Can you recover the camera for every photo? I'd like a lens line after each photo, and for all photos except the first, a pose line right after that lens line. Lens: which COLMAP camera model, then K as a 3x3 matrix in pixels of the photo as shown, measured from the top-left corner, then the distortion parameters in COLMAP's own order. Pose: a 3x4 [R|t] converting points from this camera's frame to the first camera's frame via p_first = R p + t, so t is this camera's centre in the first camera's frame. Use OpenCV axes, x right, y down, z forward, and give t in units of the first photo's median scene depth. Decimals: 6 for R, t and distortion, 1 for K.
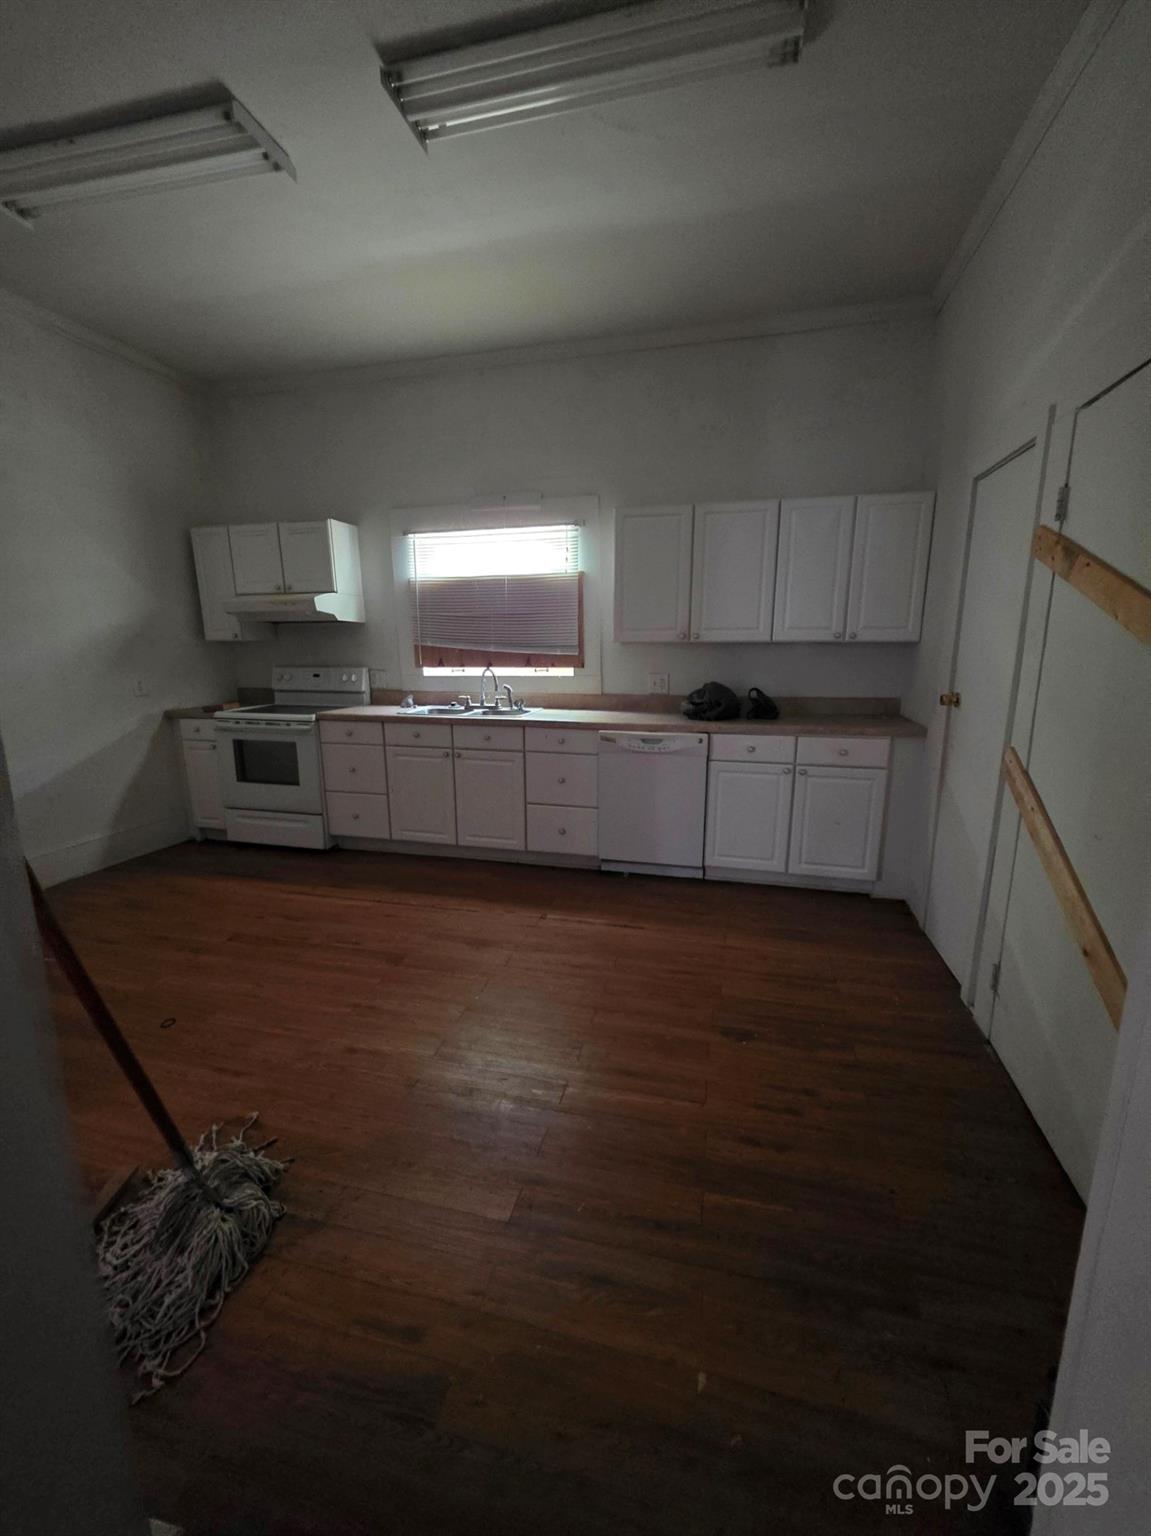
lens RADIAL K [[619.6, 0, 577.0], [0, 619.6, 766.4], [0, 0, 1]] dist [0.002721, -0.002048]
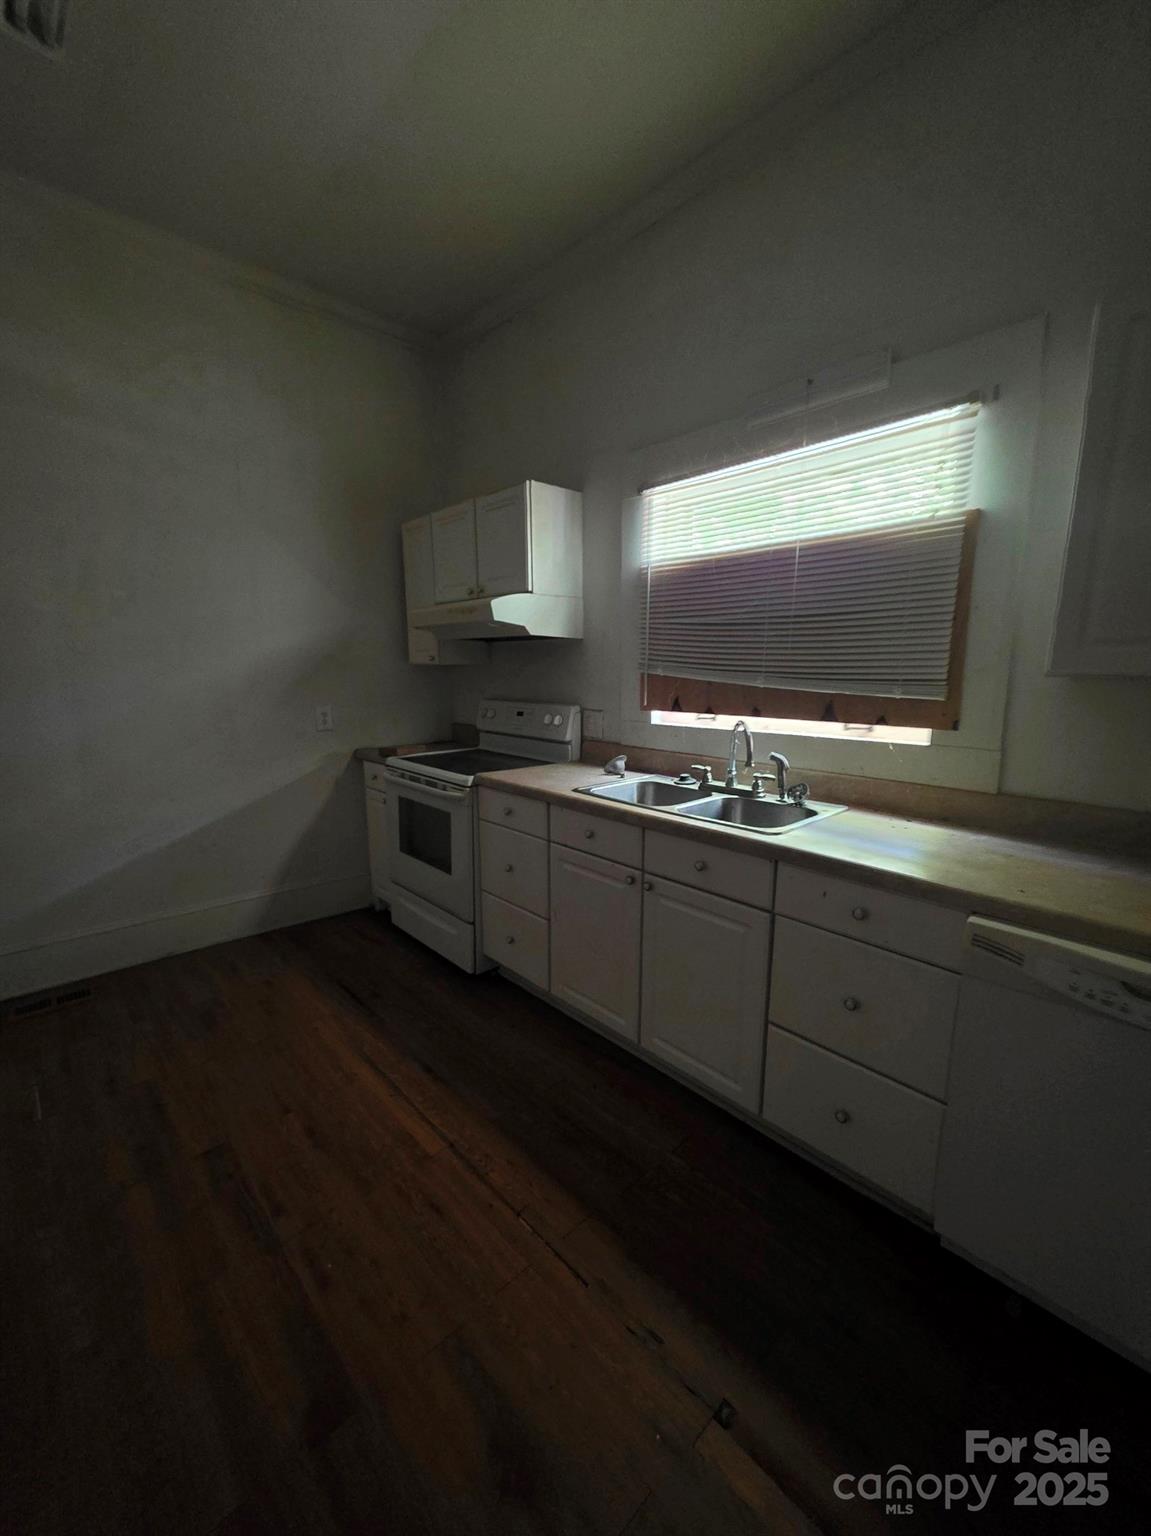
lens RADIAL K [[619.6, 0, 574.6], [0, 619.6, 776.4], [0, 0, 1]] dist [0.002721, -0.002048]
pose [[0.838195, 0.103084, -0.535539, 0.022862], [-0.114349, 0.993365, 0.012236, -0.099838], [0.533248, 0.050983, 0.844422, 0.477716]]
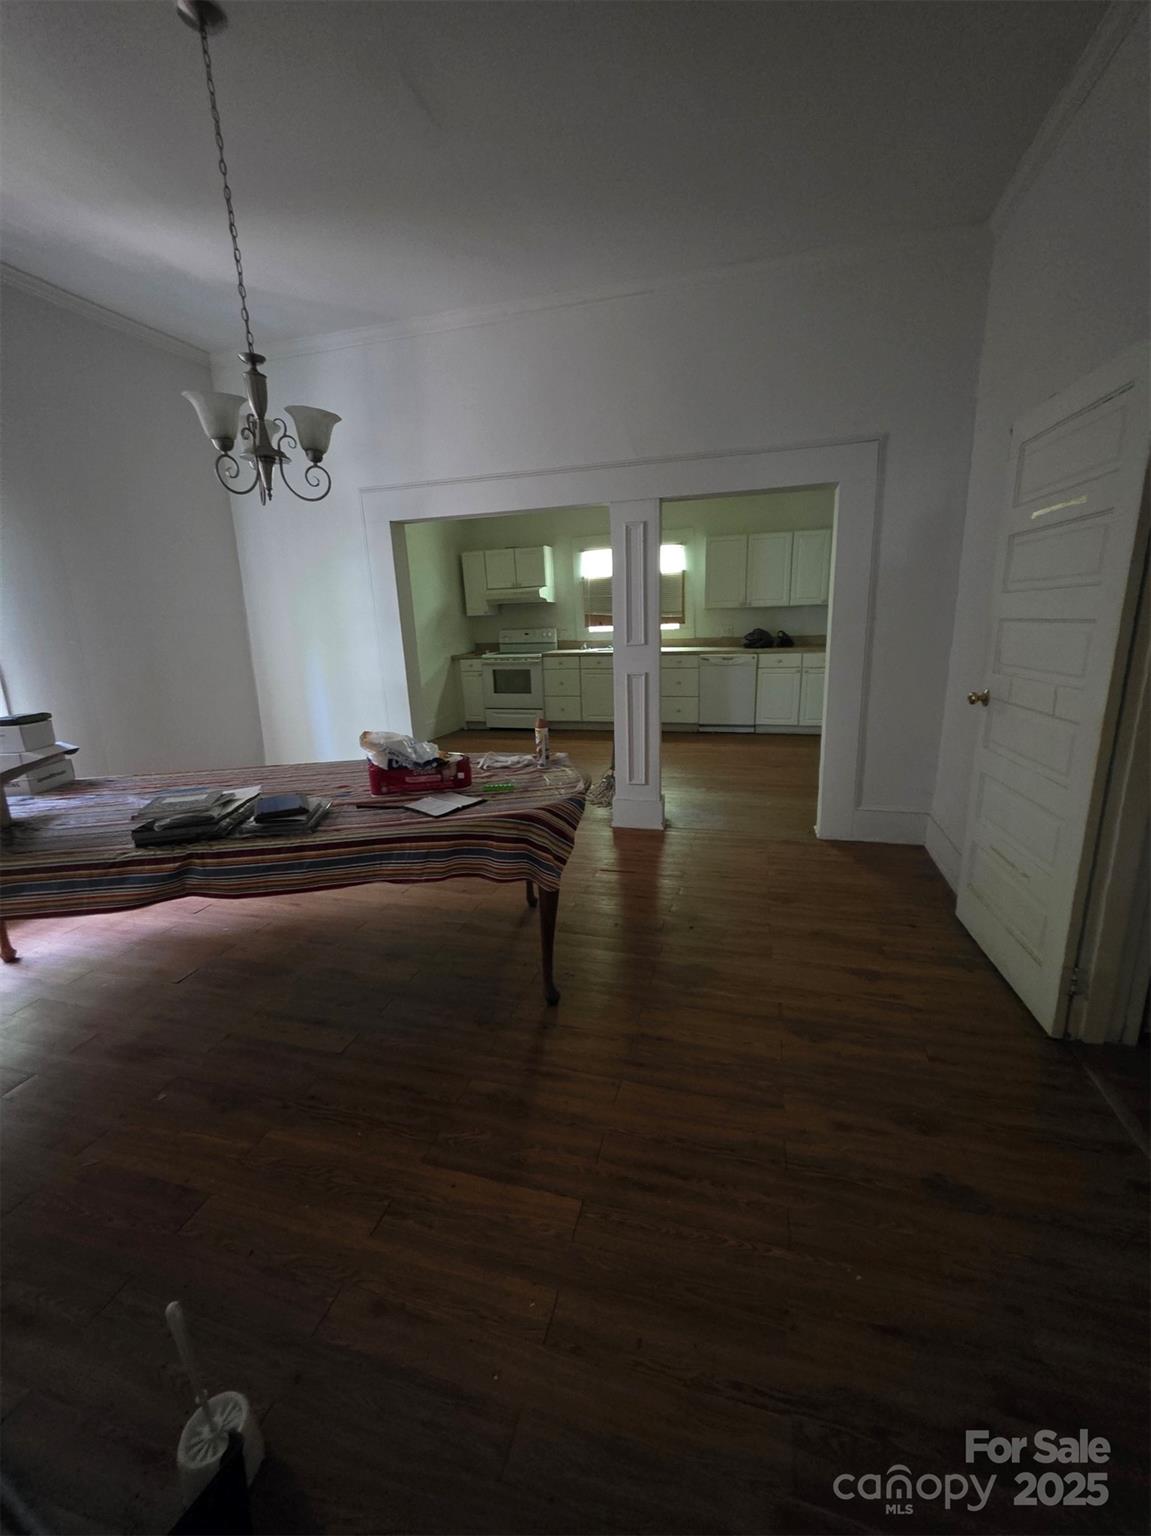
lens RADIAL K [[619.6, 0, 575.9], [0, 619.6, 768.9], [0, 0, 1]] dist [0.002721, -0.002048]
pose [[0.998740, -0.022922, -0.044637, -0.232797], [0.025135, 0.998450, 0.049666, 0.163583], [0.043429, -0.050725, 0.997768, -0.826792]]
